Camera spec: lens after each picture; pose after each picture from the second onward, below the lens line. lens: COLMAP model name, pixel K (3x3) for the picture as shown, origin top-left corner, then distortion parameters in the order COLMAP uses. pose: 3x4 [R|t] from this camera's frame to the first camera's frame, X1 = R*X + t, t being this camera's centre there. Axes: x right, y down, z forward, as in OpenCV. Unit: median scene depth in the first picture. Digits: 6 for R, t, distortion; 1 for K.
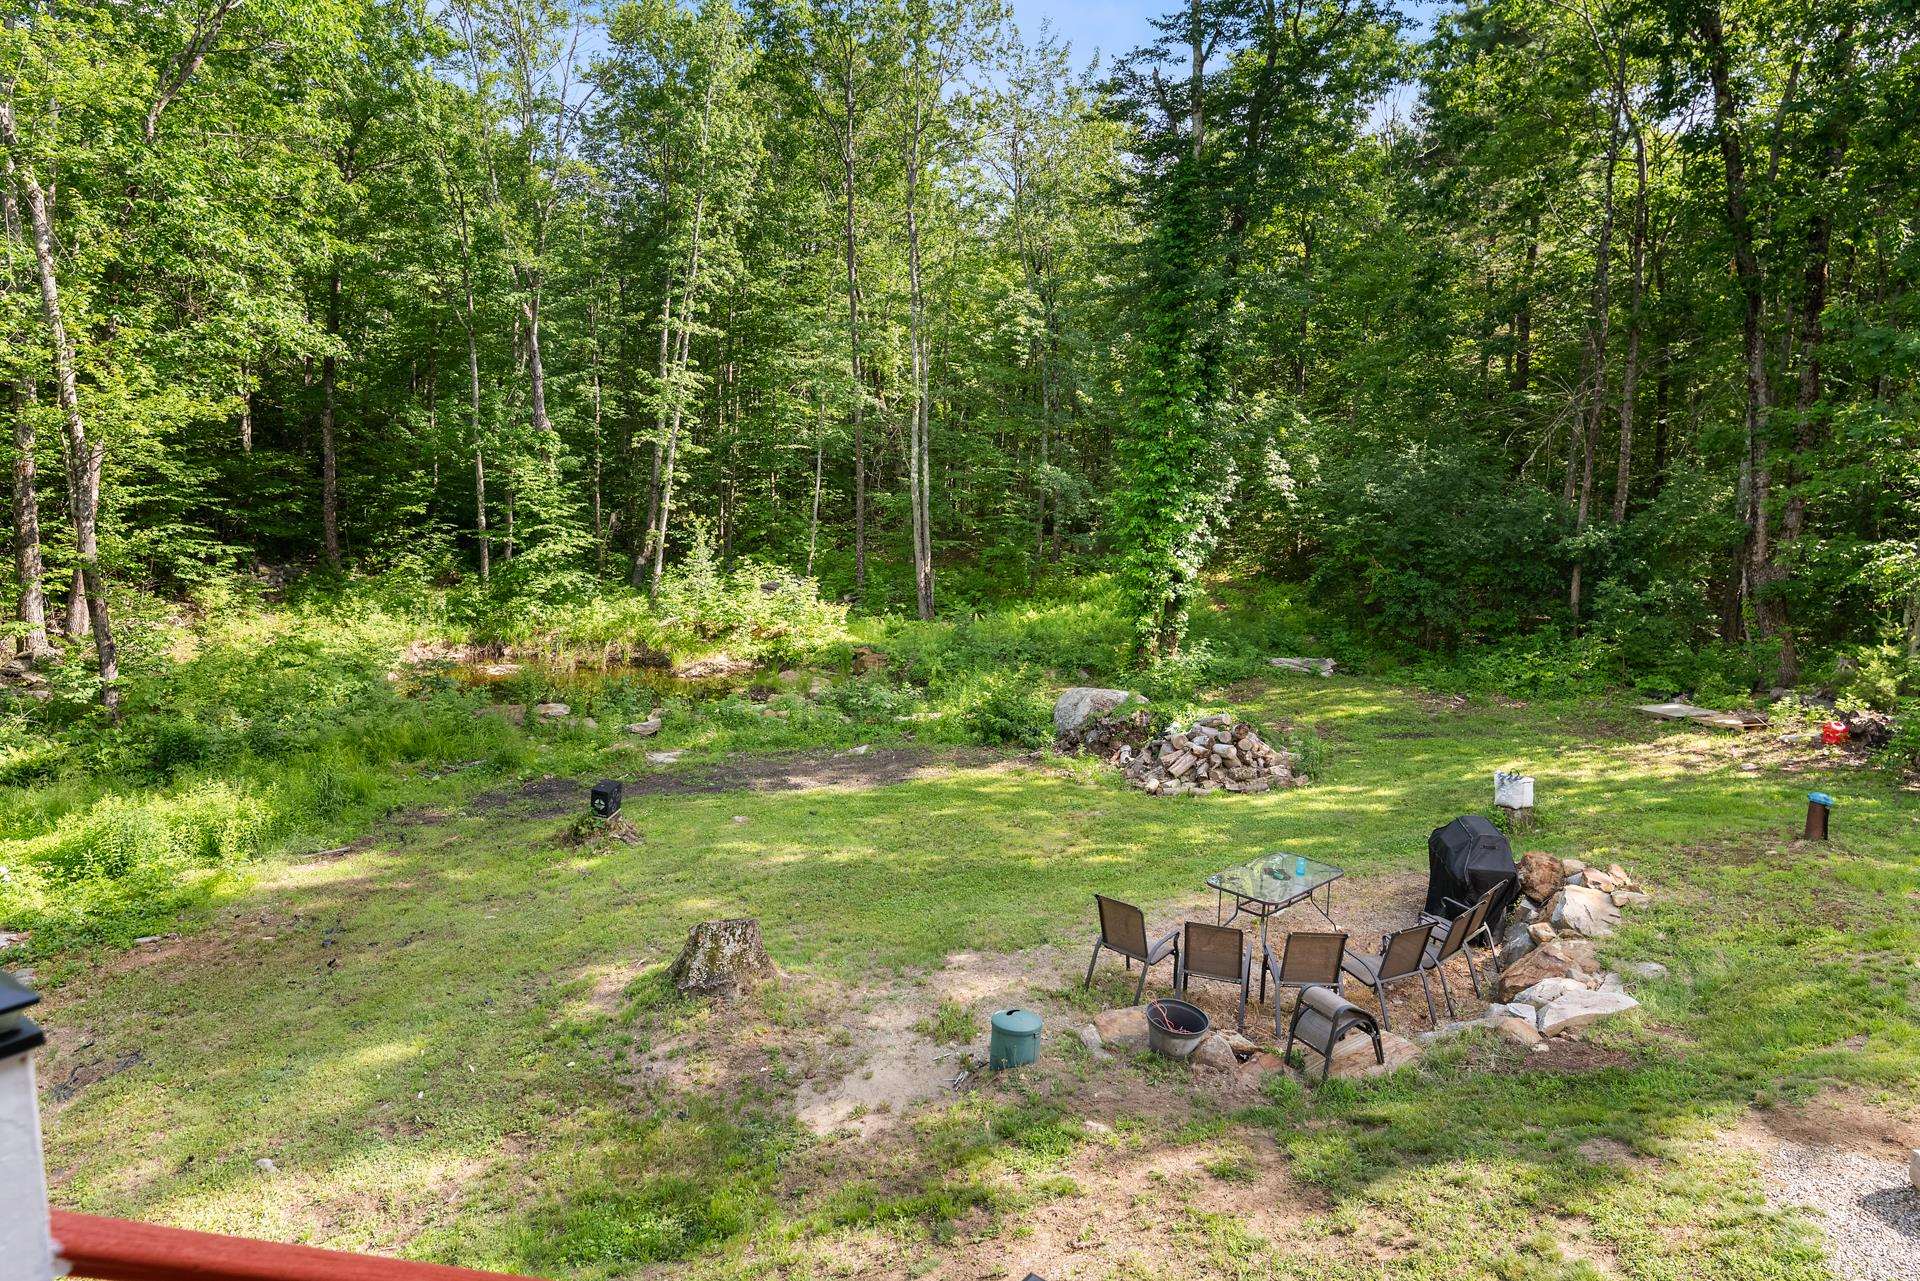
lens RADIAL K [[1248.2, 0, 975.2], [0, 1248.2, 647.0], [0, 0, 1]] dist [-0.005212, 0.001074]
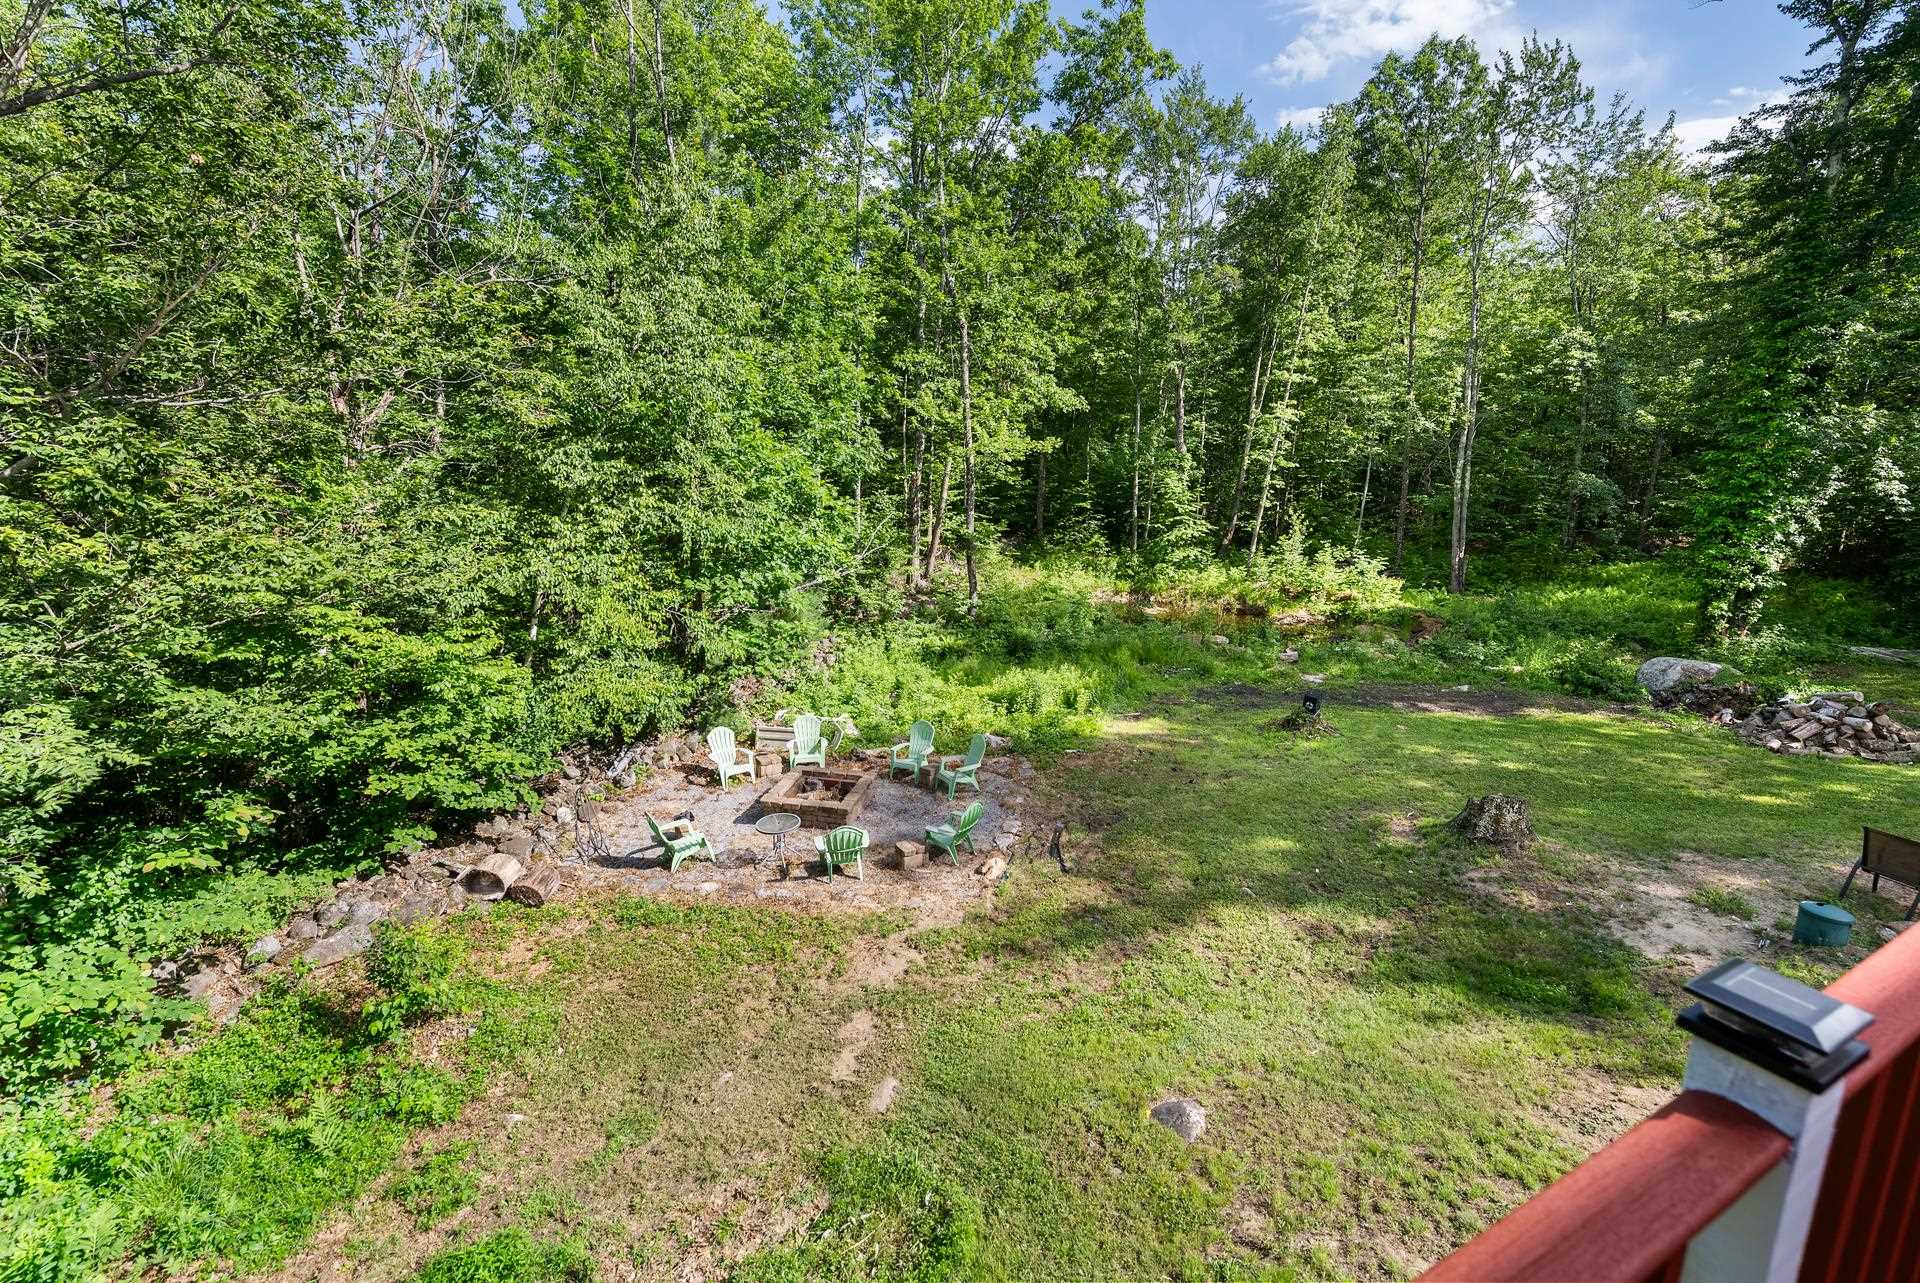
lens RADIAL K [[857.5, 0, 948.5], [0, 857.5, 640.6], [0, 0, 1]] dist [-0.006771, -0.000667]
pose [[0.870002, 0.083321, -0.485958, -0.088881], [-0.060841, 0.996227, 0.061887, 0.005463], [0.489281, -0.024275, 0.871788, -0.050483]]
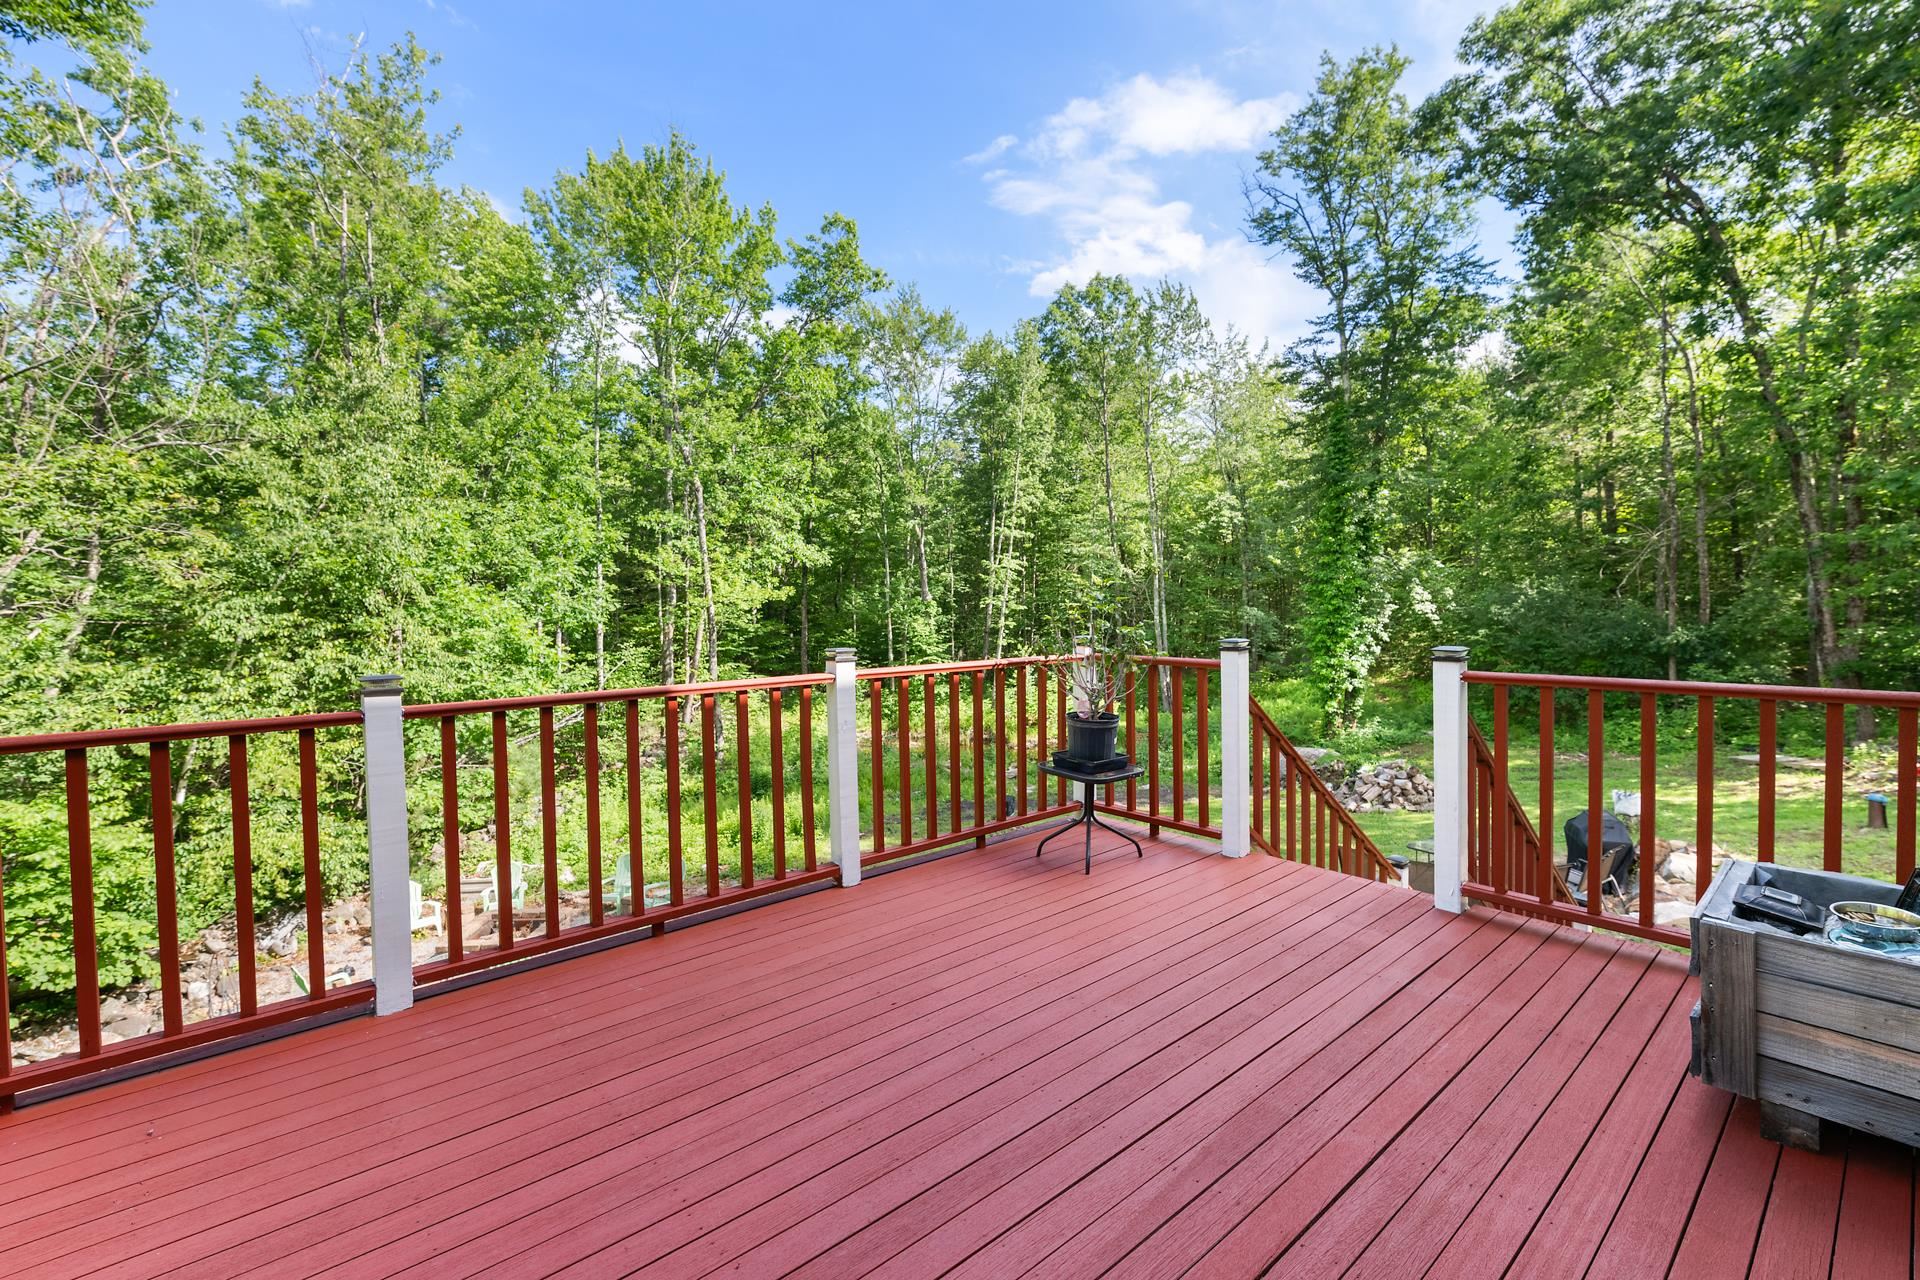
lens RADIAL K [[846.7, 0, 959.0], [0, 846.7, 622.0], [0, 0, 1]] dist [-0.006114, -0.000506]
pose [[0.965821, -0.044897, -0.255292, -0.025759], [0.008563, 0.989874, -0.141692, 0.017442], [0.259068, 0.134663, 0.956425, -0.071385]]
